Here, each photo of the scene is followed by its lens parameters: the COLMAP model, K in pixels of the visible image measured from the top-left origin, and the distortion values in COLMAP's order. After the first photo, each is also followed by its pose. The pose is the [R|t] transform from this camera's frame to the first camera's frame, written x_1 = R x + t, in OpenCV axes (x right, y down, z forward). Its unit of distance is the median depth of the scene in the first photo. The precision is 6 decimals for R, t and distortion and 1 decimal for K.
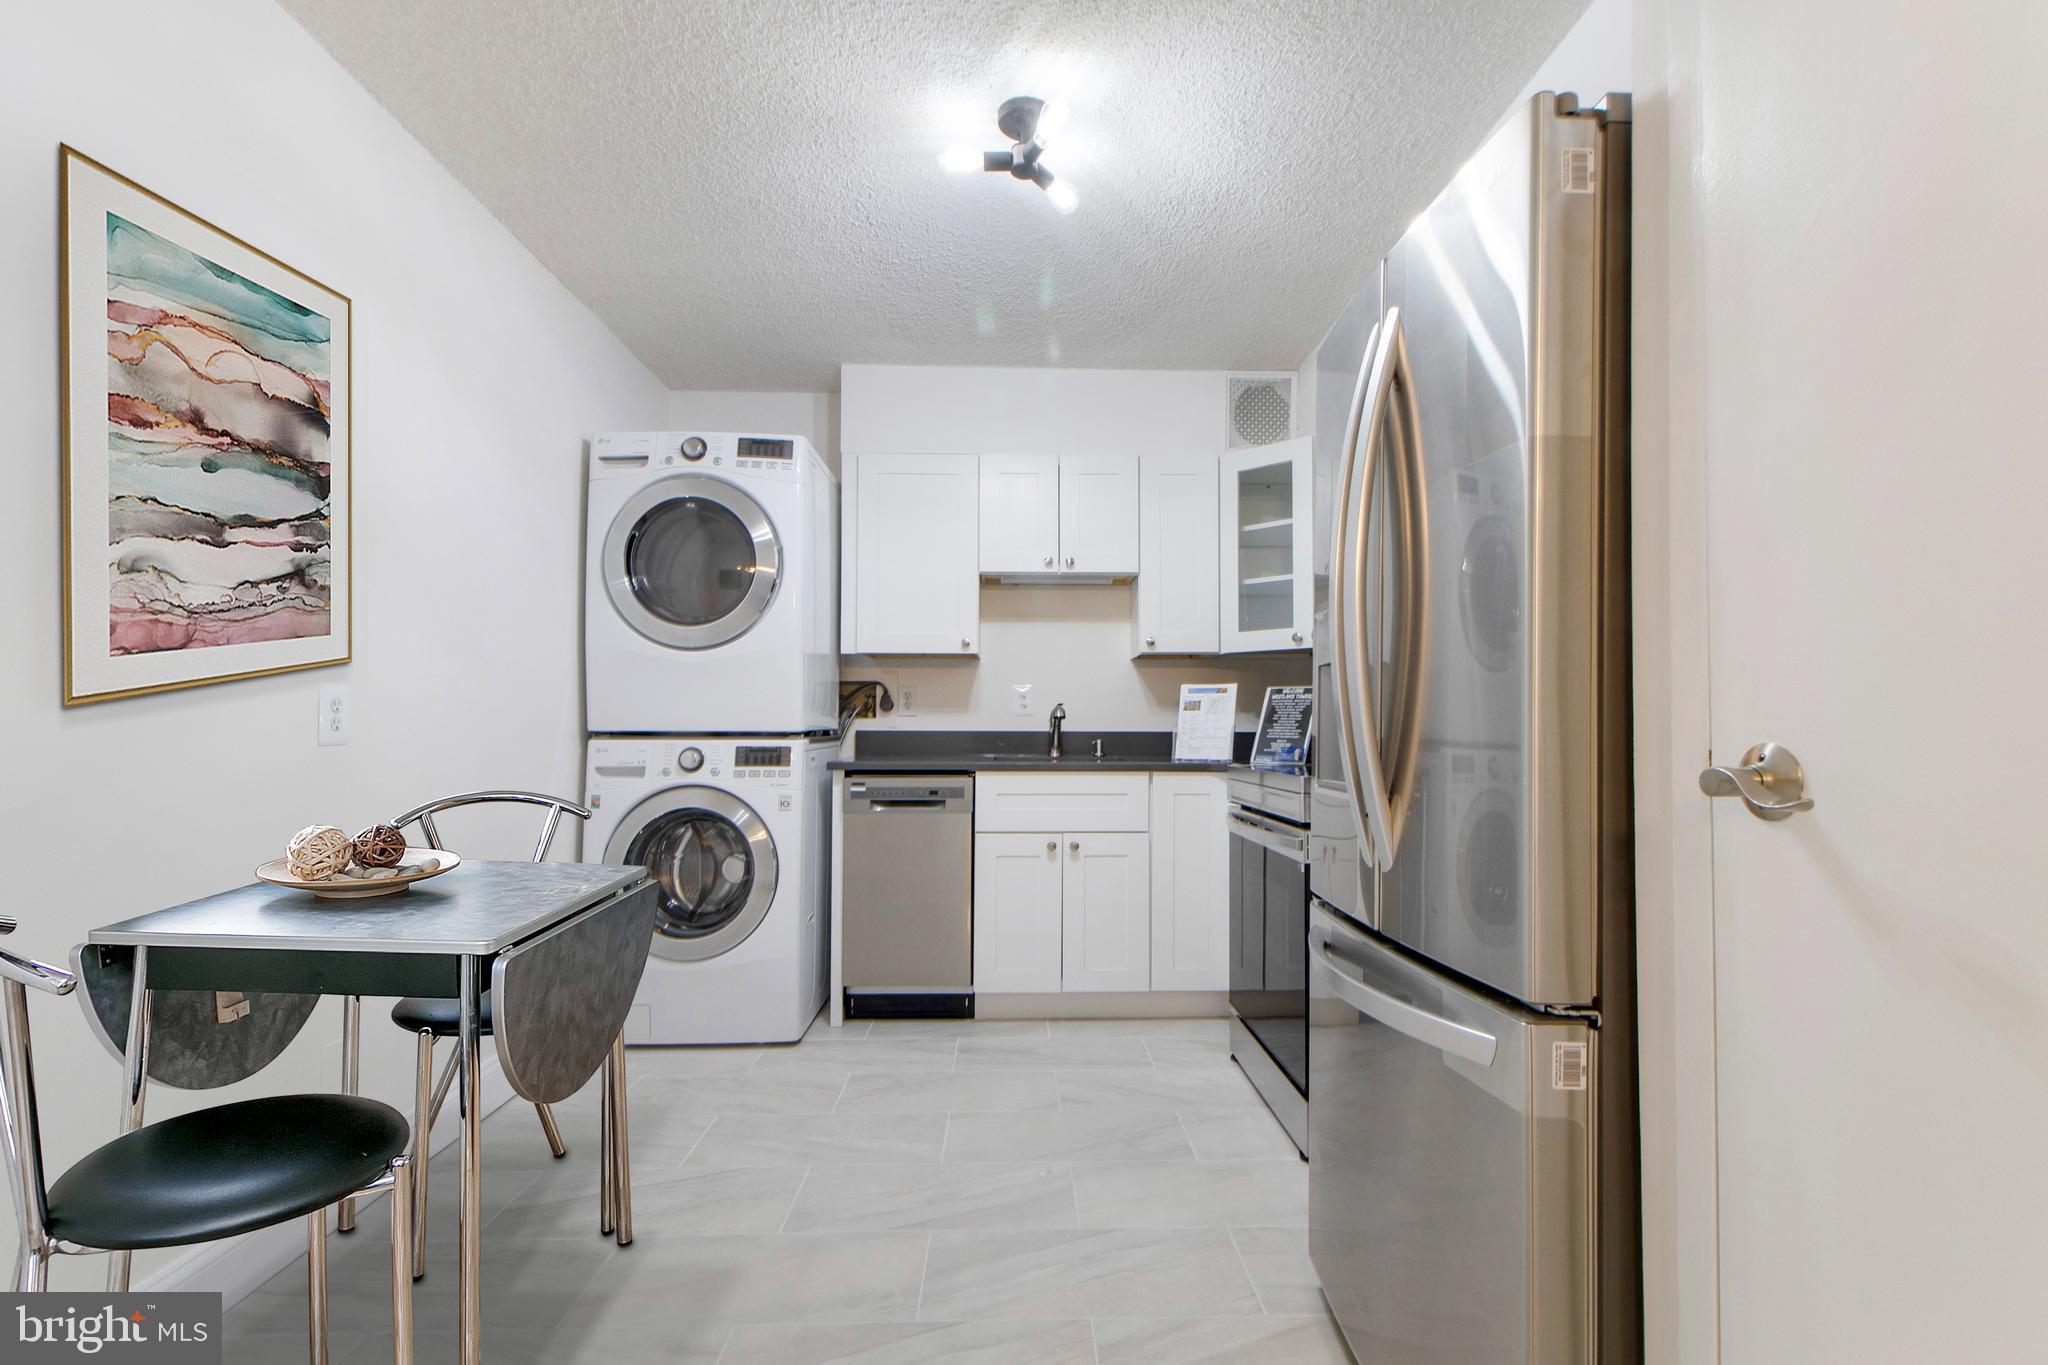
lens RADIAL K [[982.3, 0, 1032.8], [0, 982.3, 708.3], [0, 0, 1]] dist [0.034322, -0.019008]
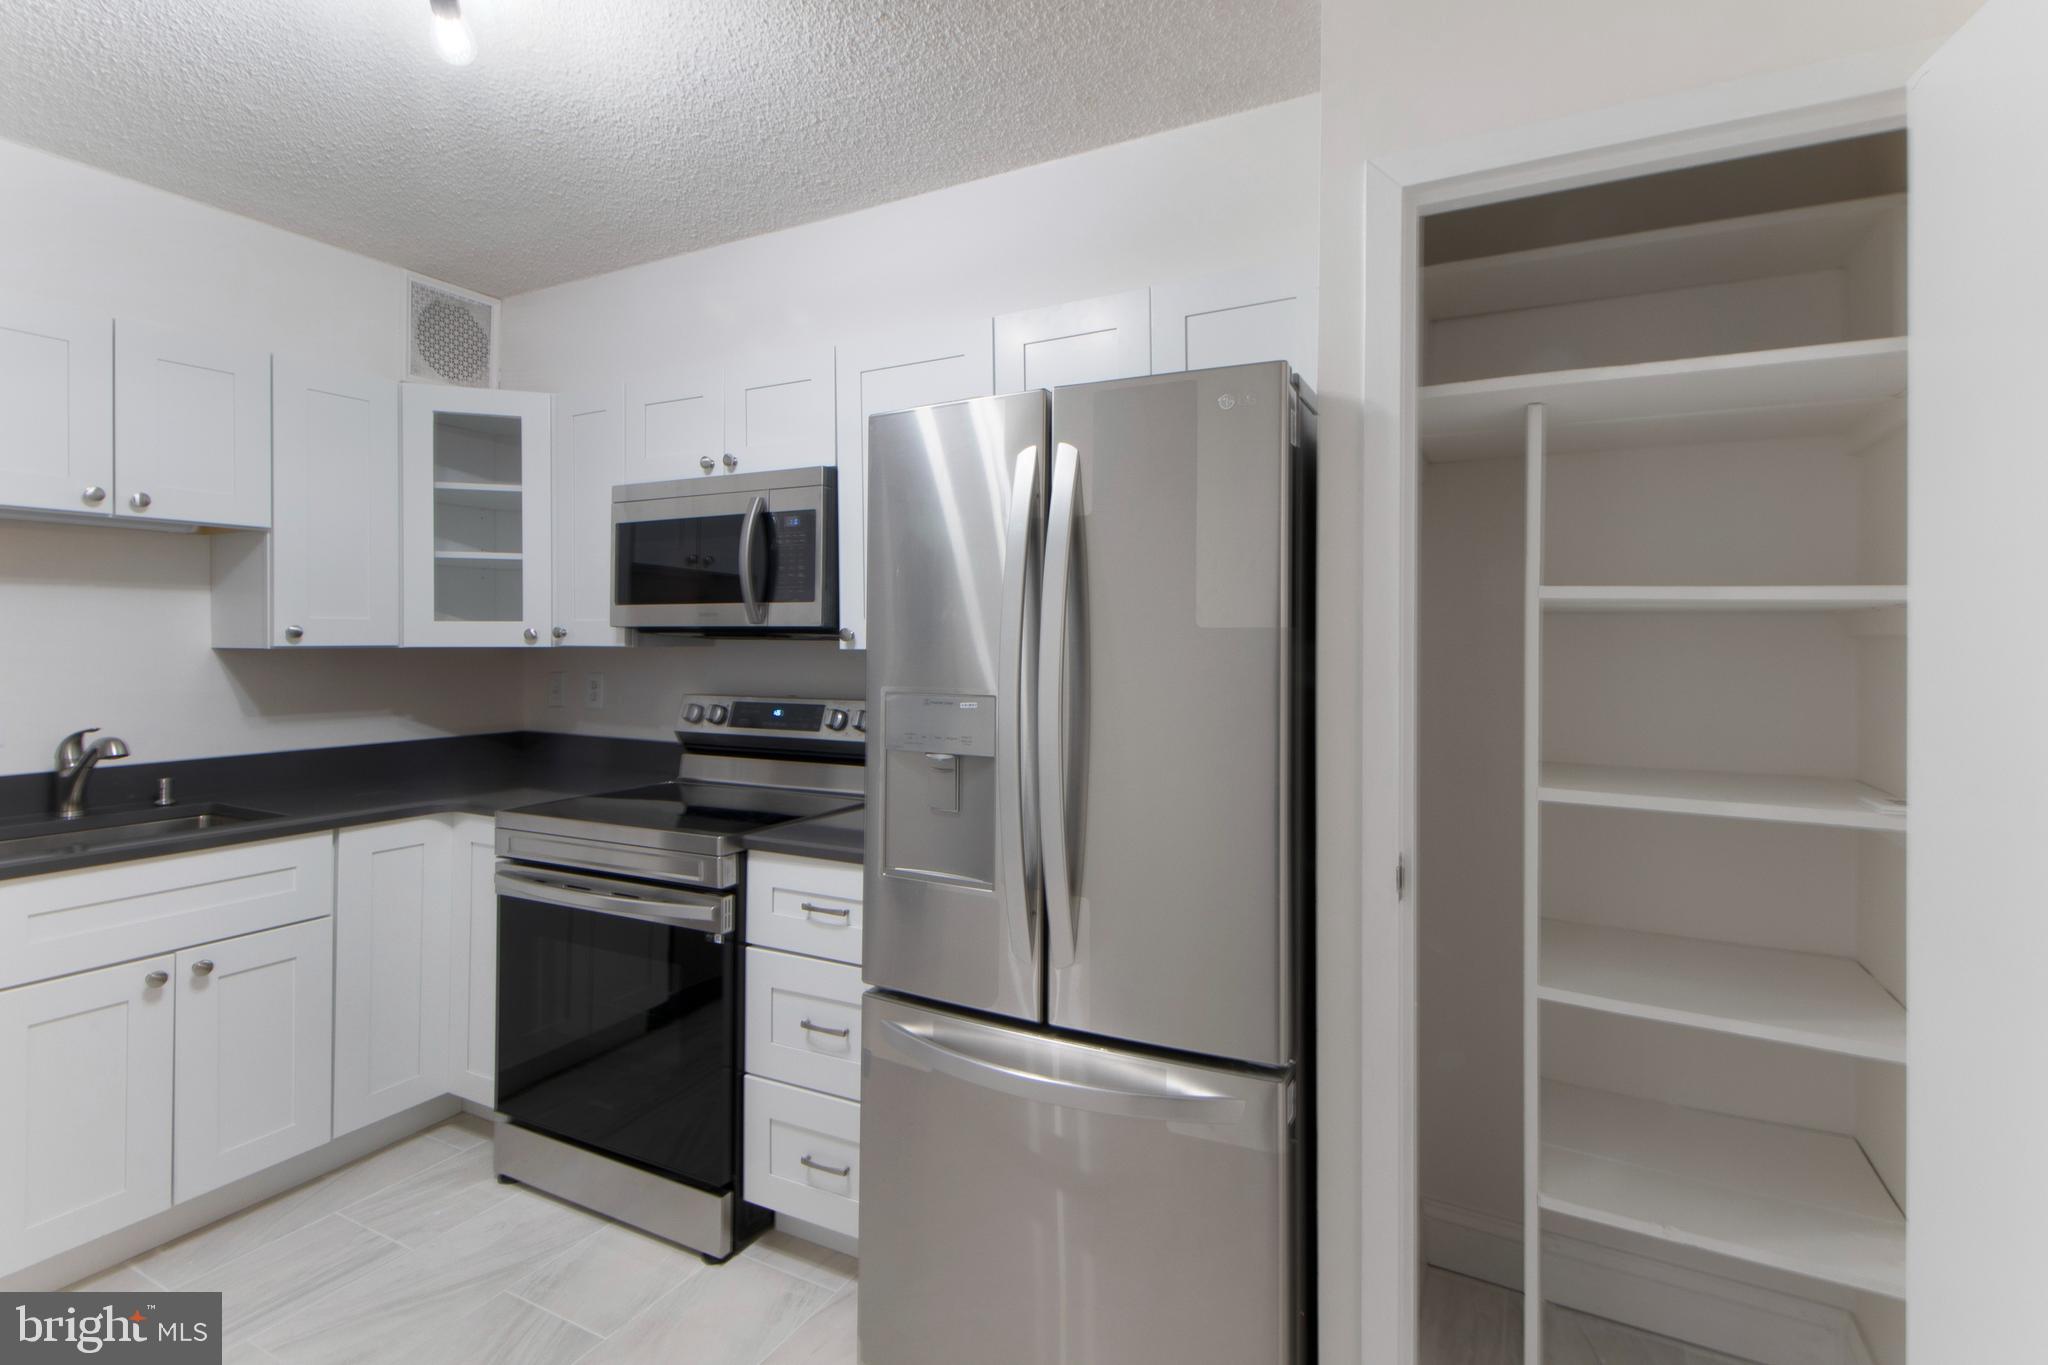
lens RADIAL K [[978.3, 0, 1058.4], [0, 978.3, 640.5], [0, 0, 1]] dist [0.031142, -0.017844]
pose [[0.472200, -0.003052, 0.881486, -0.259126], [-0.022633, 0.999622, 0.015586, -0.092156], [-0.881201, -0.027311, 0.471952, 0.222267]]
